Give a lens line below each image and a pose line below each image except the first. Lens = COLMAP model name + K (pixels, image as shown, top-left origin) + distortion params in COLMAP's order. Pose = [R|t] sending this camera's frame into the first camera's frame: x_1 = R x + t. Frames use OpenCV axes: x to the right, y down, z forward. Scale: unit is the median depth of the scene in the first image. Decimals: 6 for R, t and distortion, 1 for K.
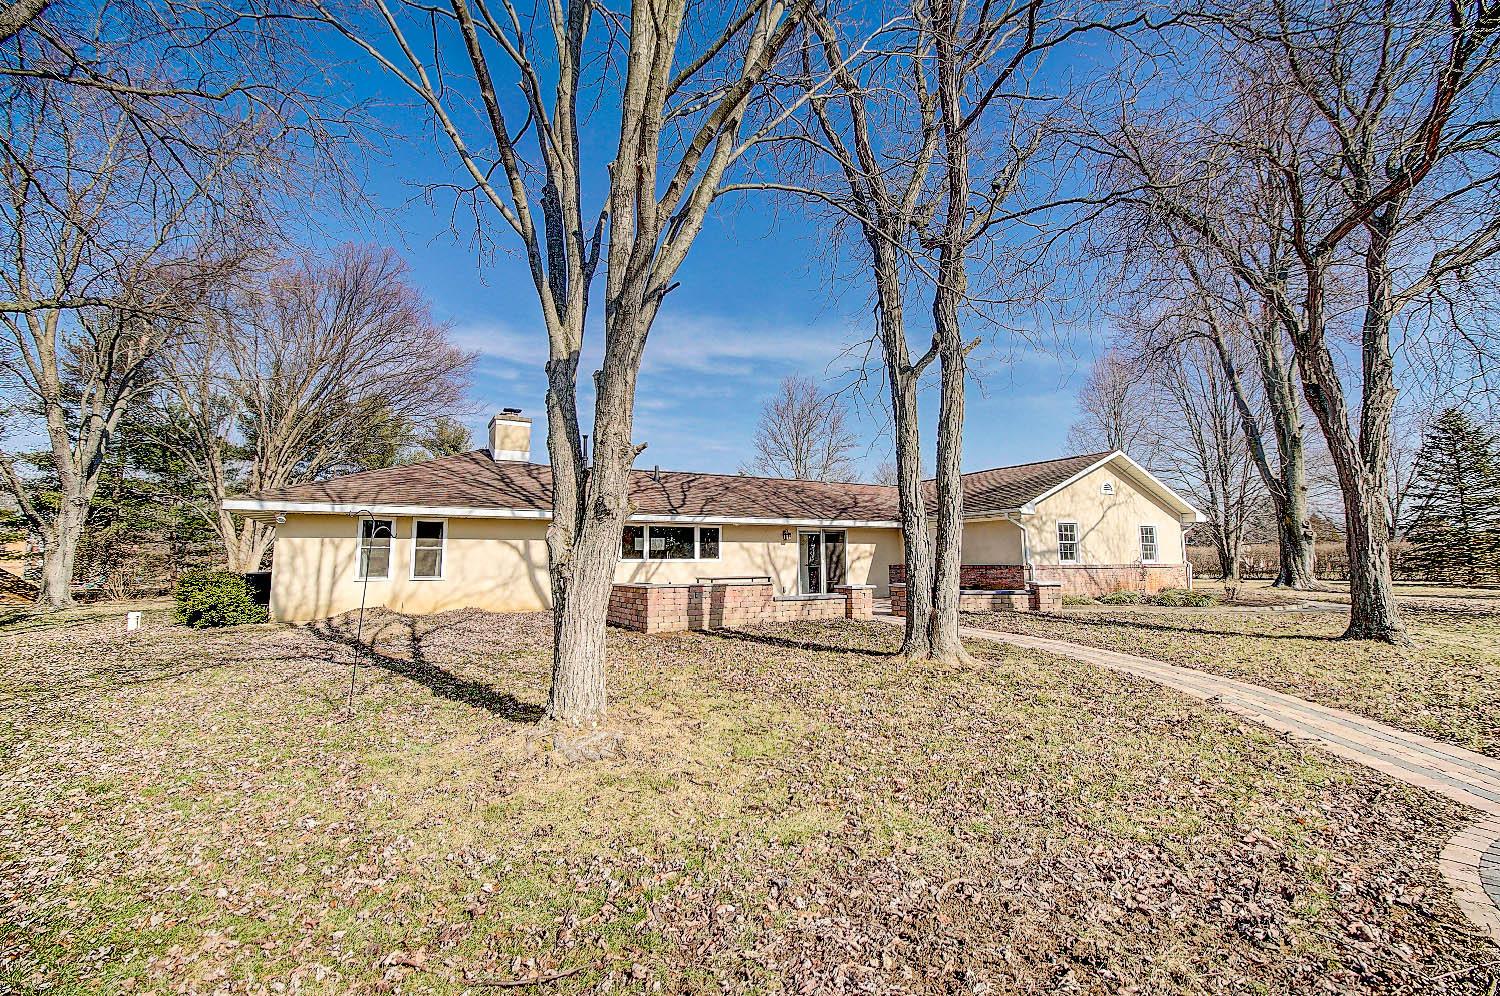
lens RADIAL K [[664.3, 0, 750.0], [0, 664.3, 498.0], [0, 0, 1]] dist [-0.001253, -0.000068]
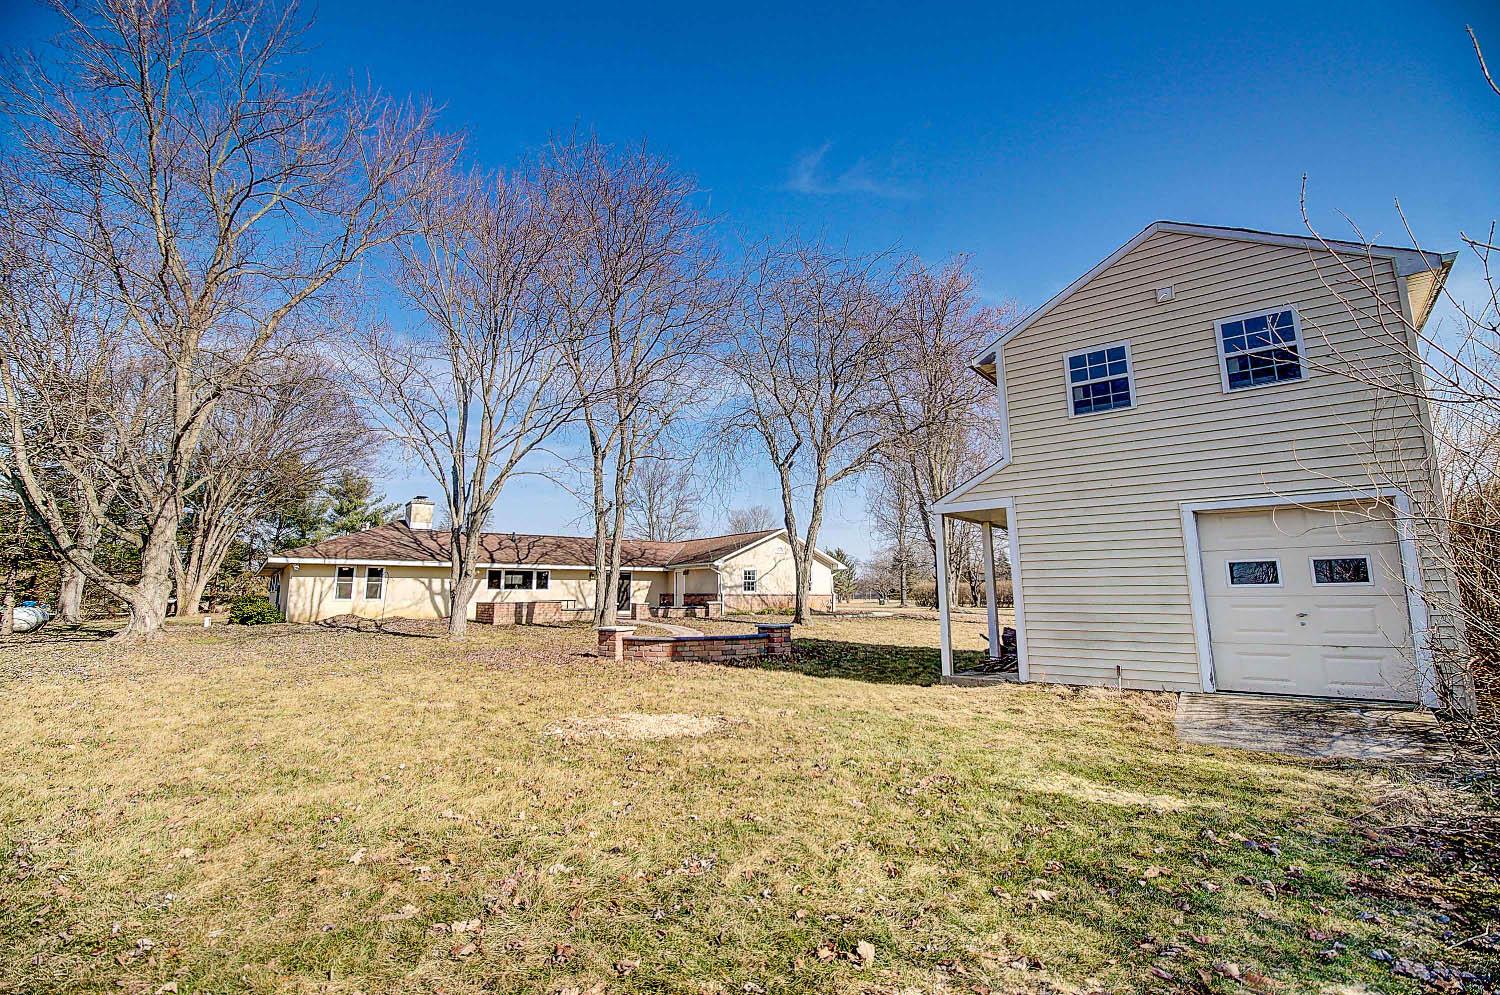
lens RADIAL K [[664.3, 0, 750.0], [0, 664.3, 497.5], [0, 0, 1]] dist [-0.001253, -0.000068]
pose [[0.988357, 0.024659, 0.150143, 0.217335], [-0.017316, 0.998598, -0.050022, -0.071970], [-0.151166, 0.046839, 0.987398, -0.817959]]
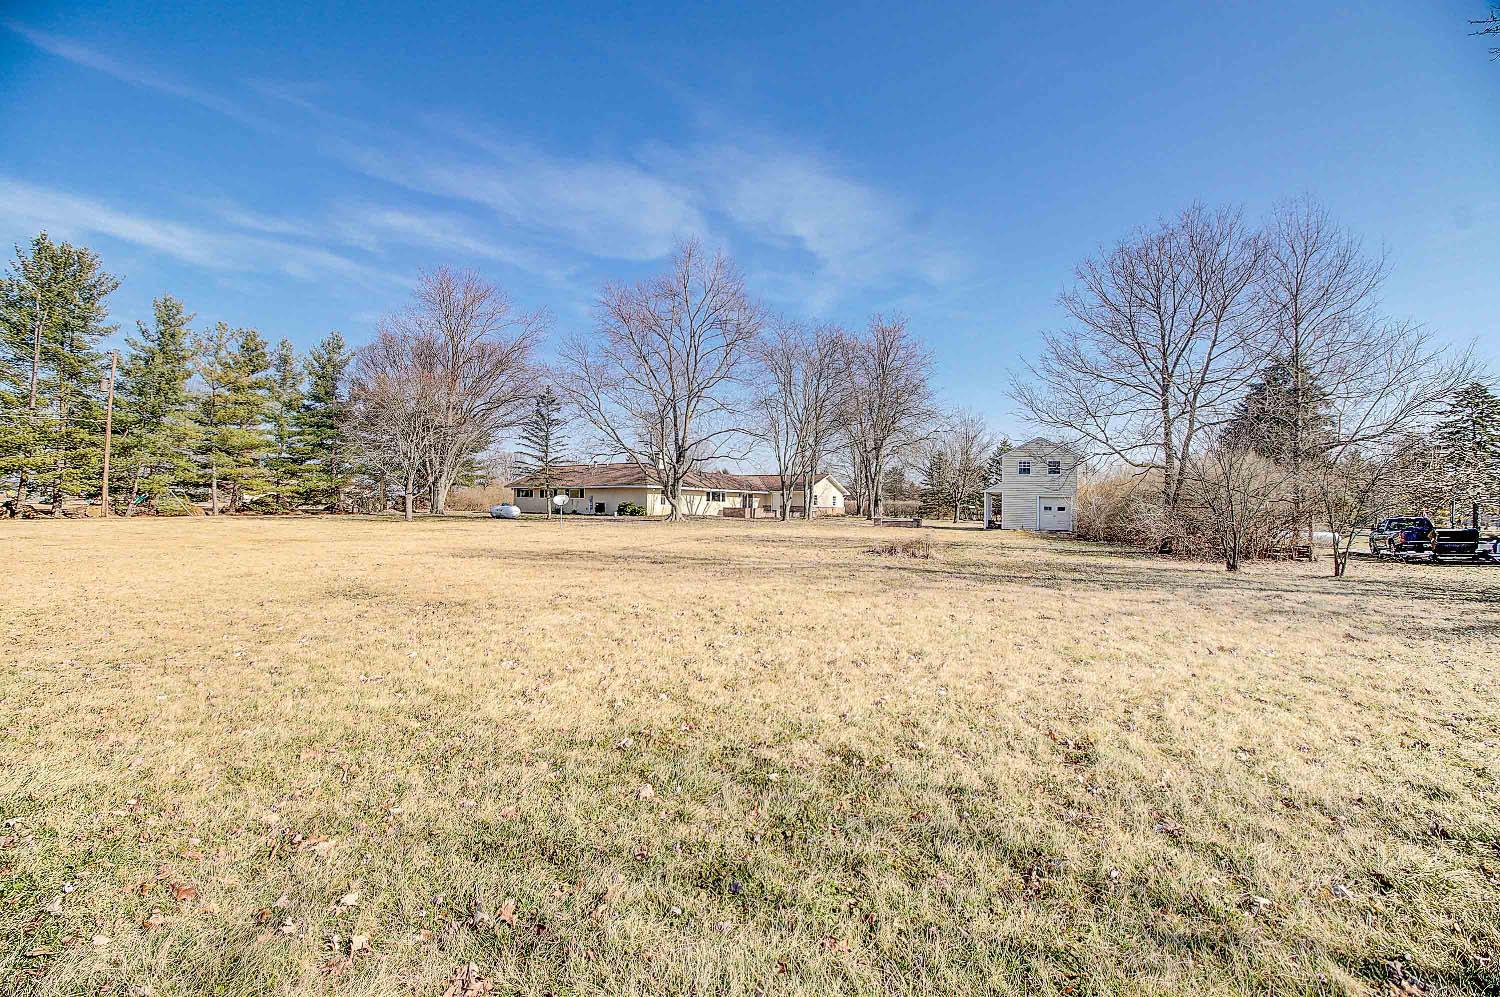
lens RADIAL K [[664.3, 0, 750.0], [0, 664.3, 498.5], [0, 0, 1]] dist [-0.001253, -0.000068]
pose [[0.906361, 0.031964, 0.421294, -1.397356], [-0.069664, 0.994793, 0.074396, -0.191804], [-0.416722, -0.096779, 0.903868, -2.168997]]
